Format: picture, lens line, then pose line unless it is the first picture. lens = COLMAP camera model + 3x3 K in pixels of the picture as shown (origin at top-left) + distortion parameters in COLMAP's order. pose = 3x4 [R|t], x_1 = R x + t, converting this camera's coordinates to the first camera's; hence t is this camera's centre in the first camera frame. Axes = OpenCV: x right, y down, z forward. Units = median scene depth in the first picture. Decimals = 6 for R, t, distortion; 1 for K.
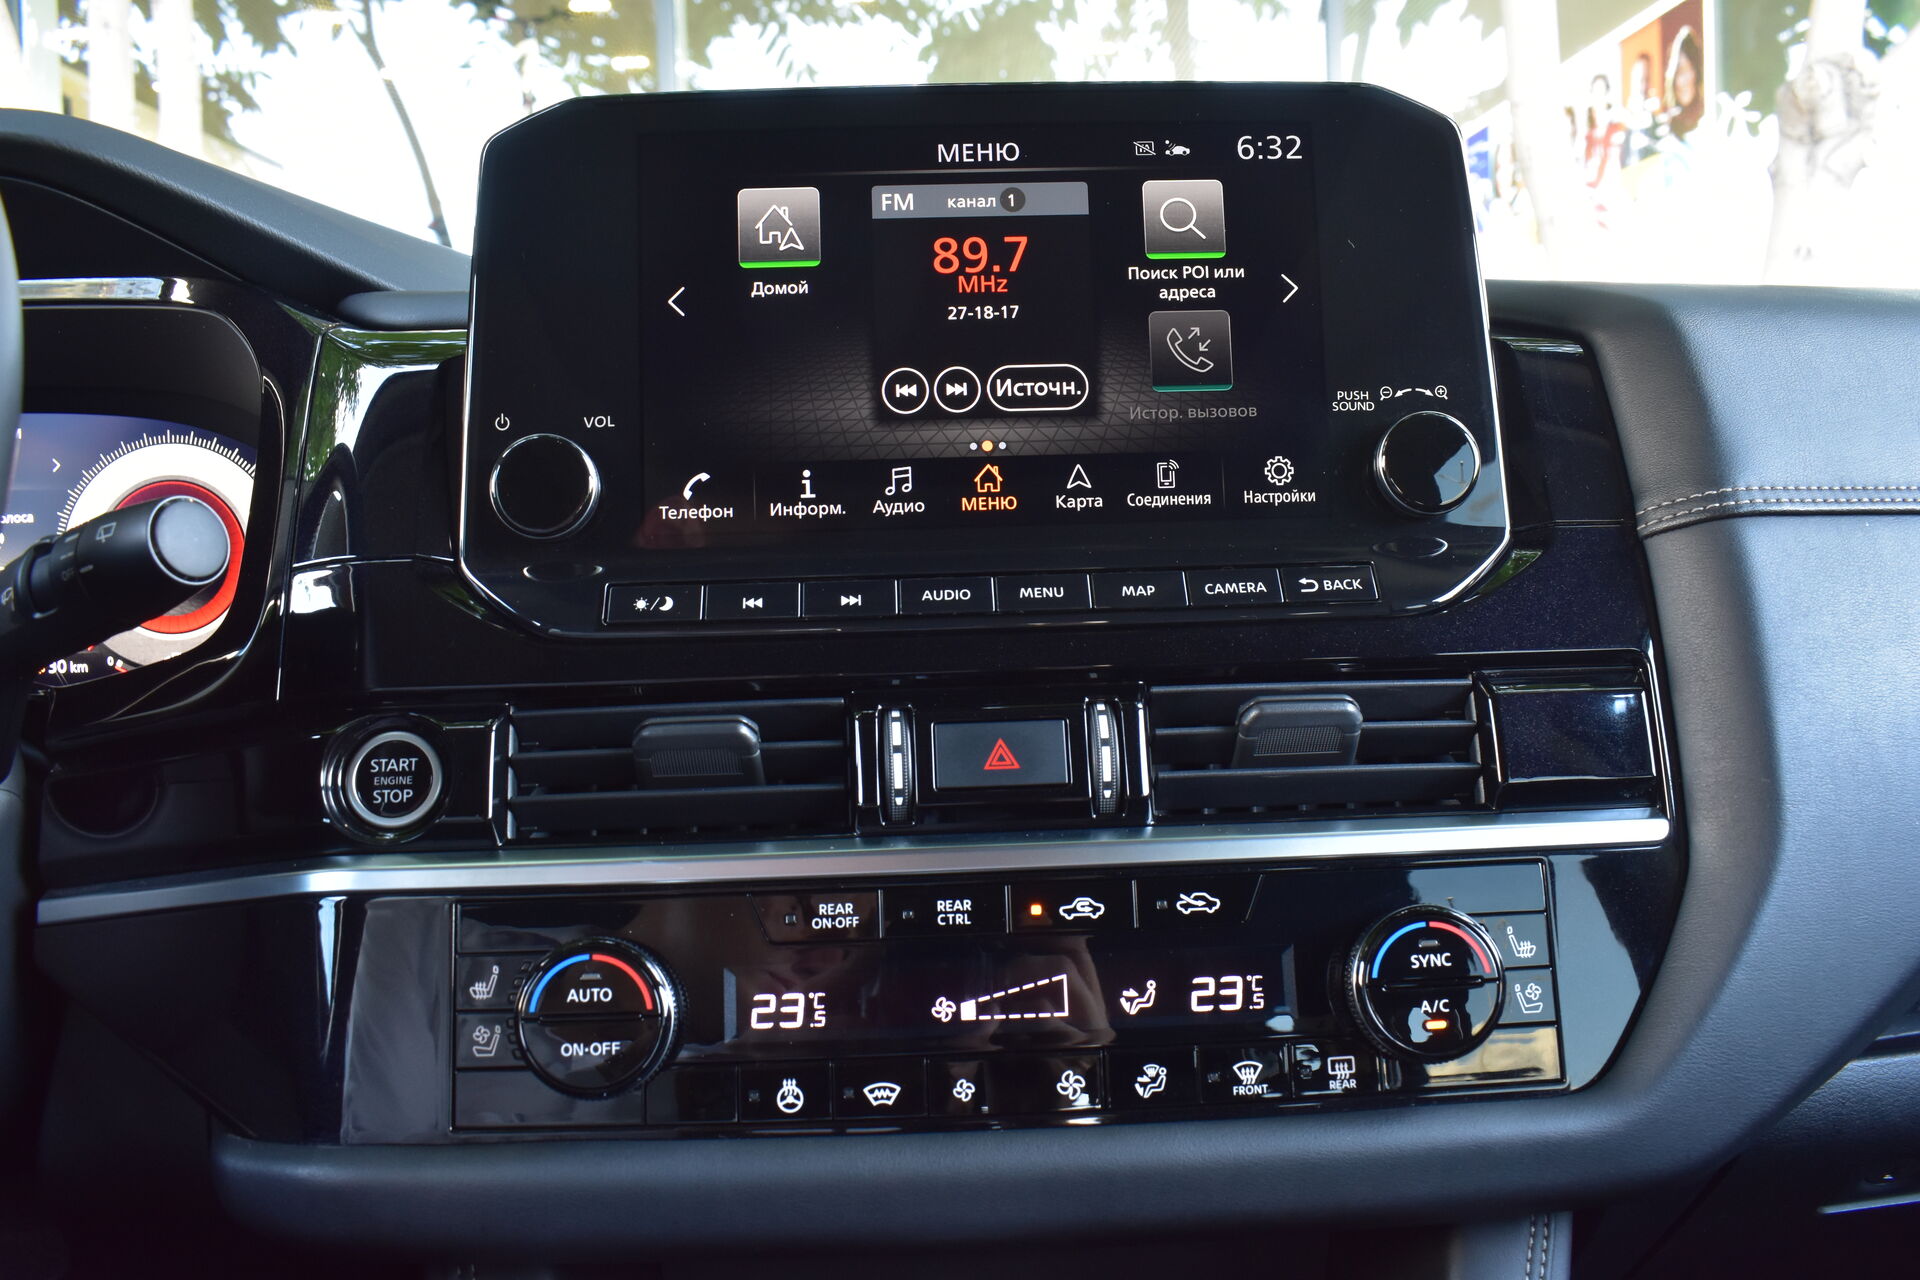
lens RADIAL K [[1600.6, 0, 960.0], [0, 1600.6, 640.0], [0, 0, 1]] dist [-0.085190, 0.000487]
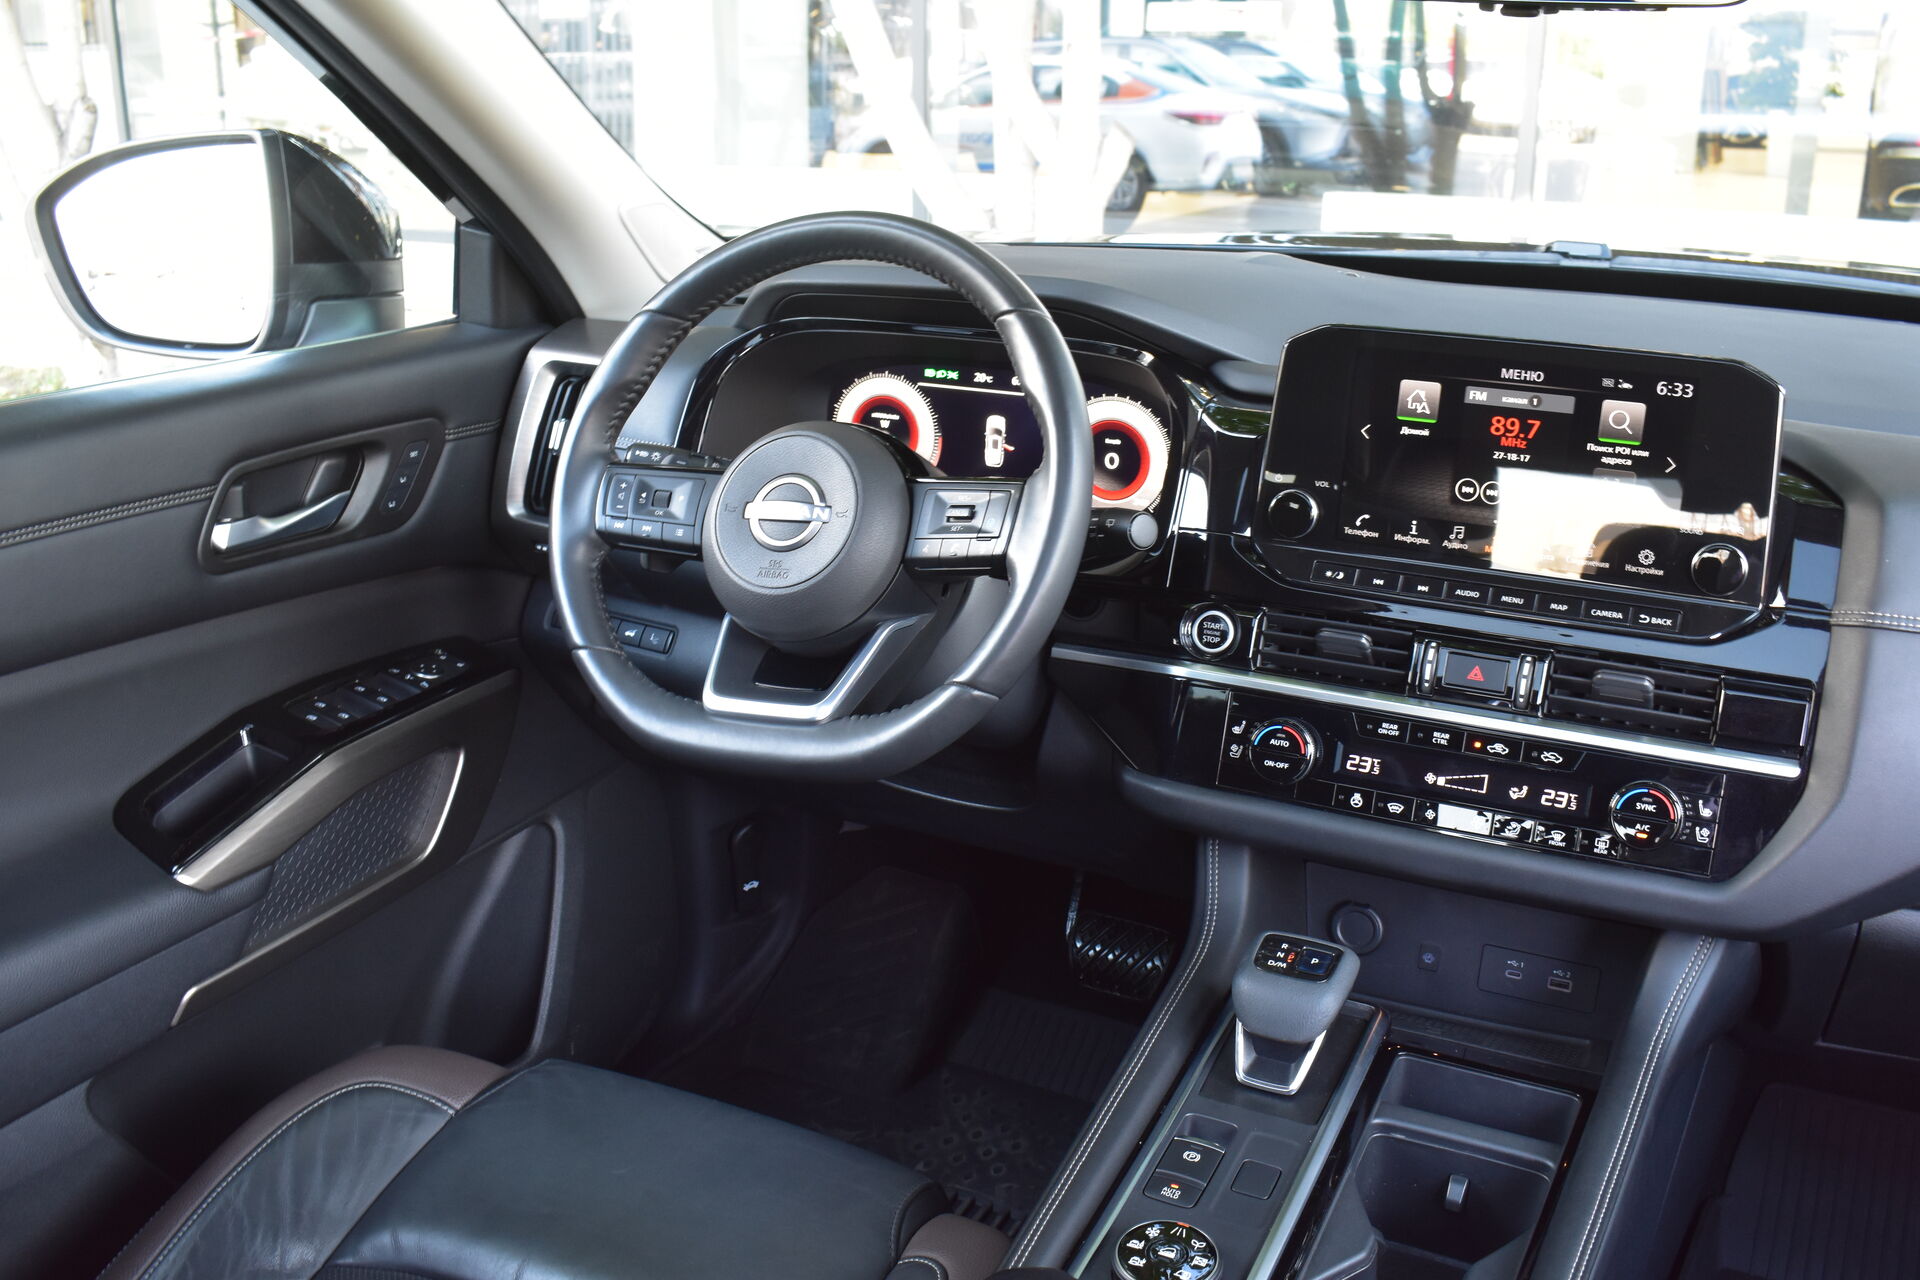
lens RADIAL K [[1751.5, 0, 960.0], [0, 1751.5, 640.0], [0, 0, 1]] dist [-0.087563, -0.004797]
pose [[0.880040, 0.184991, -0.437388, 0.411922], [-0.080929, 0.965958, 0.245714, -0.471864], [0.467953, -0.180841, 0.865053, -1.306406]]
